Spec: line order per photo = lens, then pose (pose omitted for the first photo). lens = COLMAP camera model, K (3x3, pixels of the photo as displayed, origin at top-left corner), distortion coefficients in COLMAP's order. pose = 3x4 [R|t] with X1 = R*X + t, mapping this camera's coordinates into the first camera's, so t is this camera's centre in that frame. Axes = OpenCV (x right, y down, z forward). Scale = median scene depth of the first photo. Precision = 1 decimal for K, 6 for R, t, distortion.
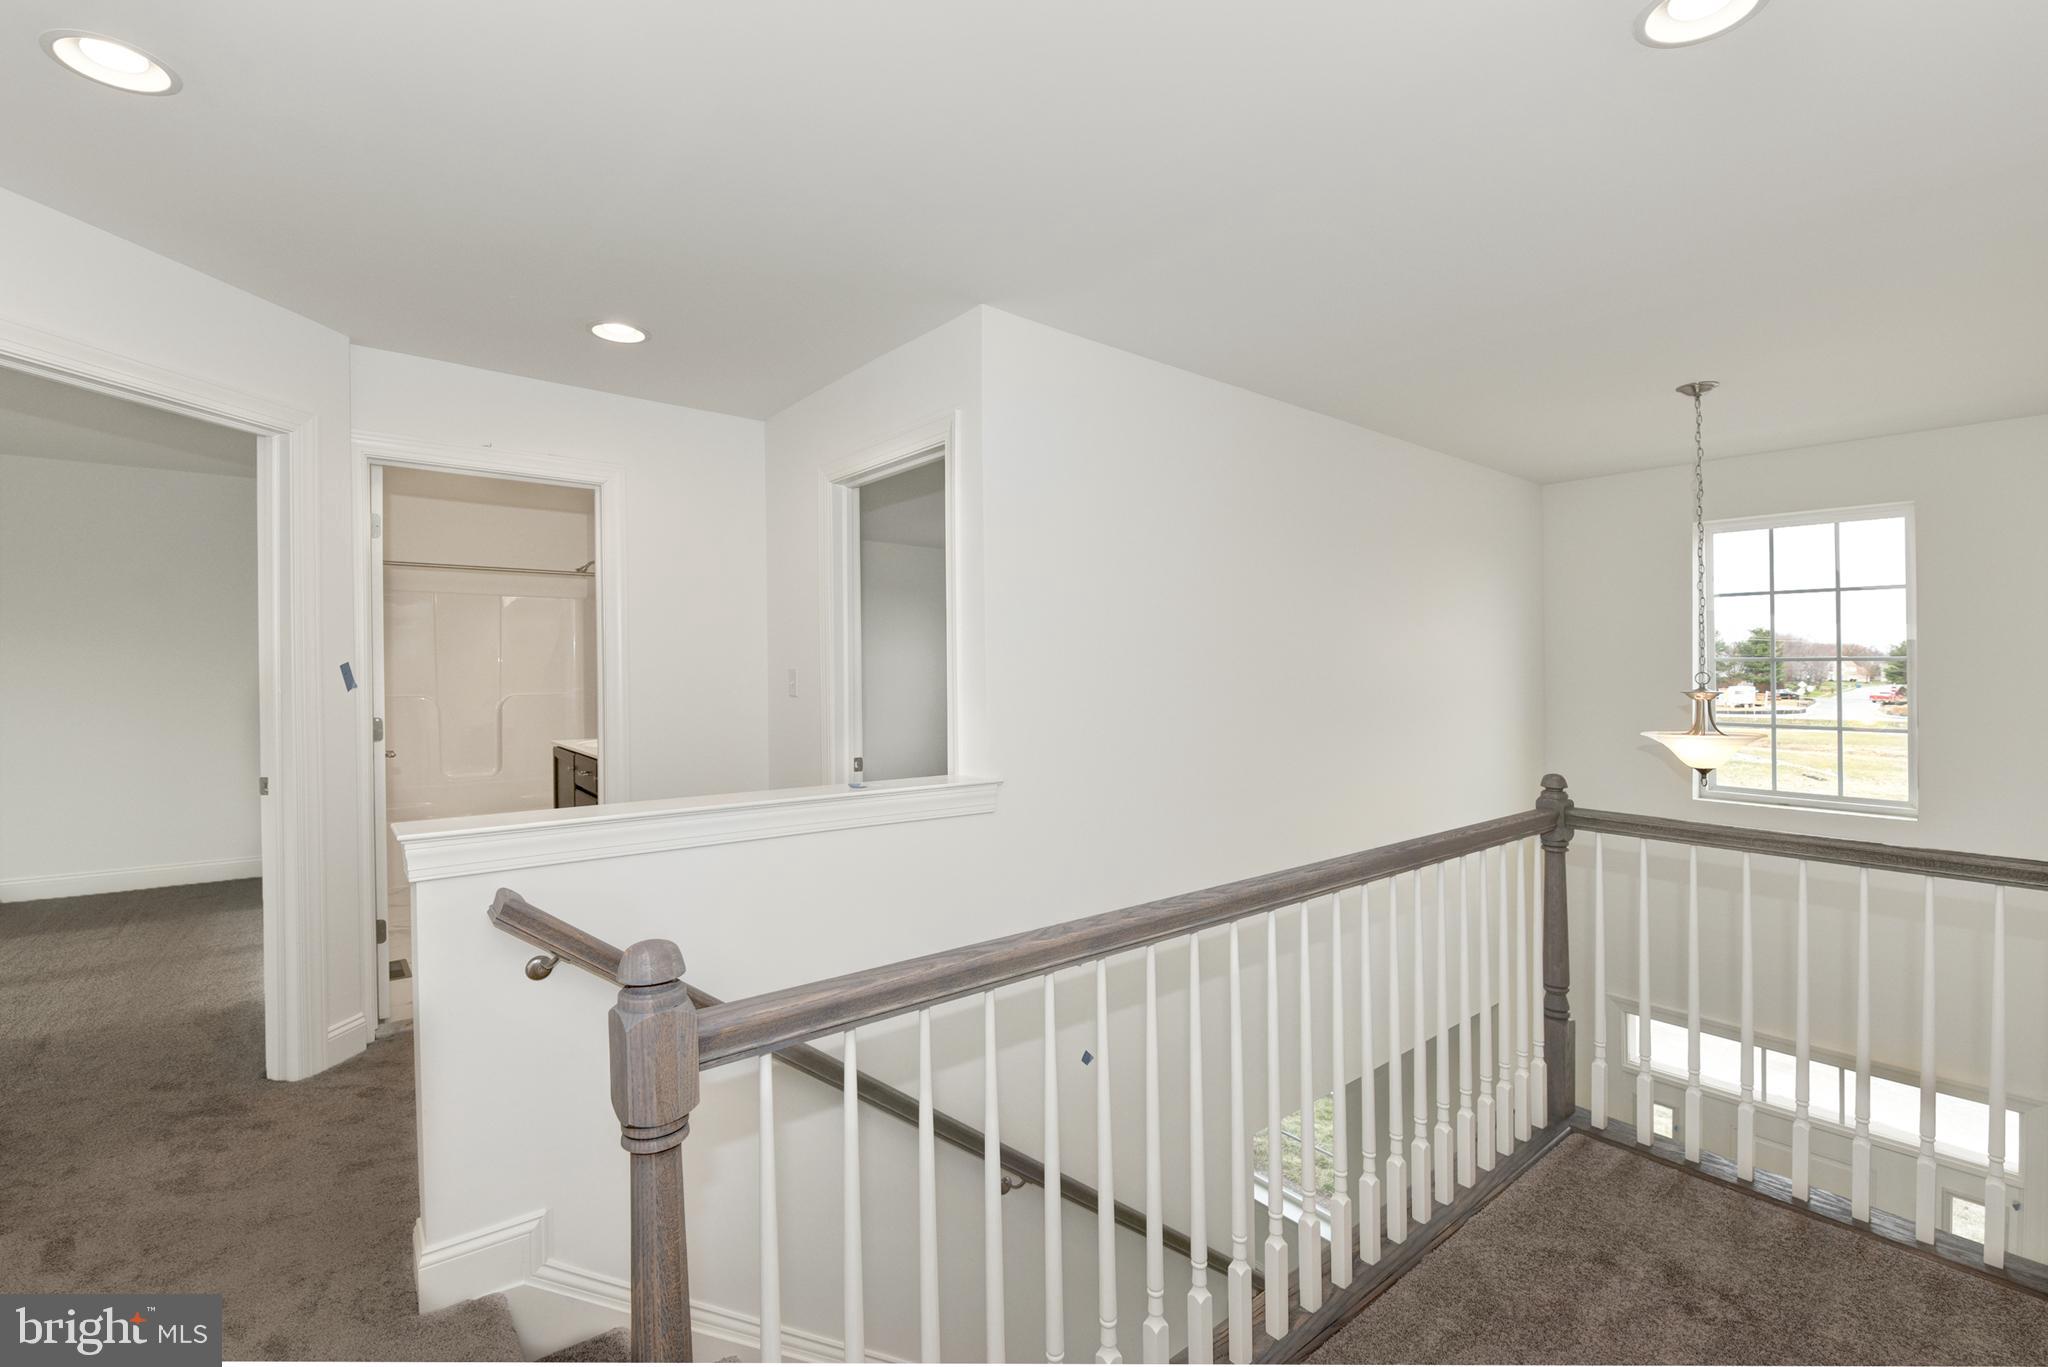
lens RADIAL K [[884.8, 0, 1024.0], [0, 884.8, 683.5], [0, 0, 1]] dist [0.000217, 0.000060]
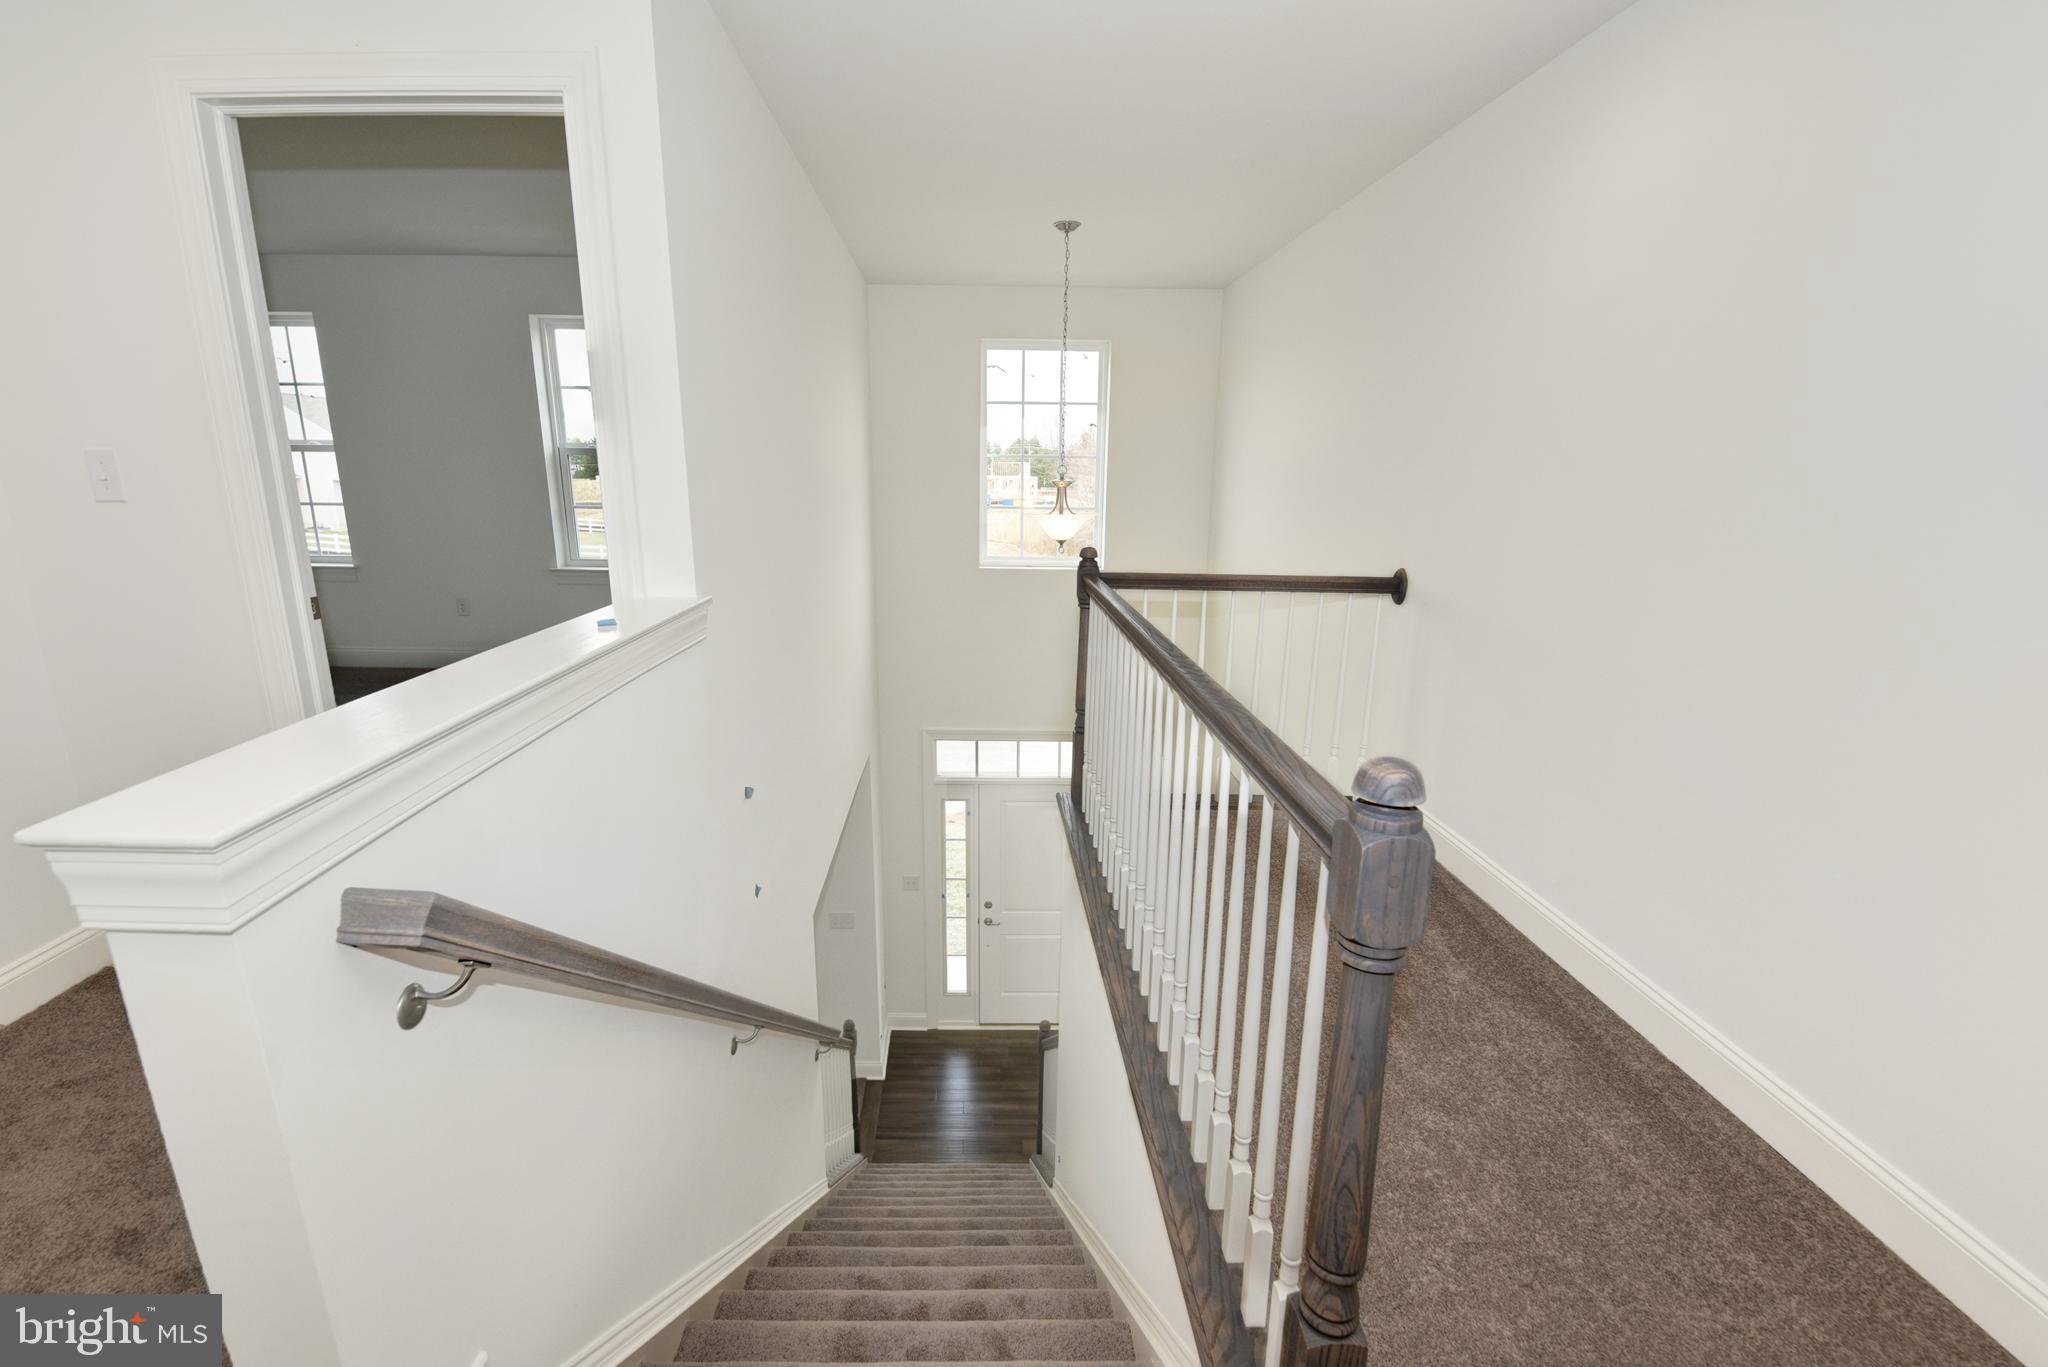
lens RADIAL K [[879.0, 0, 1024.0], [0, 879.0, 683.5], [0, 0, 1]] dist [0.013876, 0.000317]
pose [[0.654905, -0.180591, 0.733816, -0.262680], [0.011371, 0.973272, 0.229372, 0.003677], [-0.755625, -0.141873, 0.639455, 0.161334]]
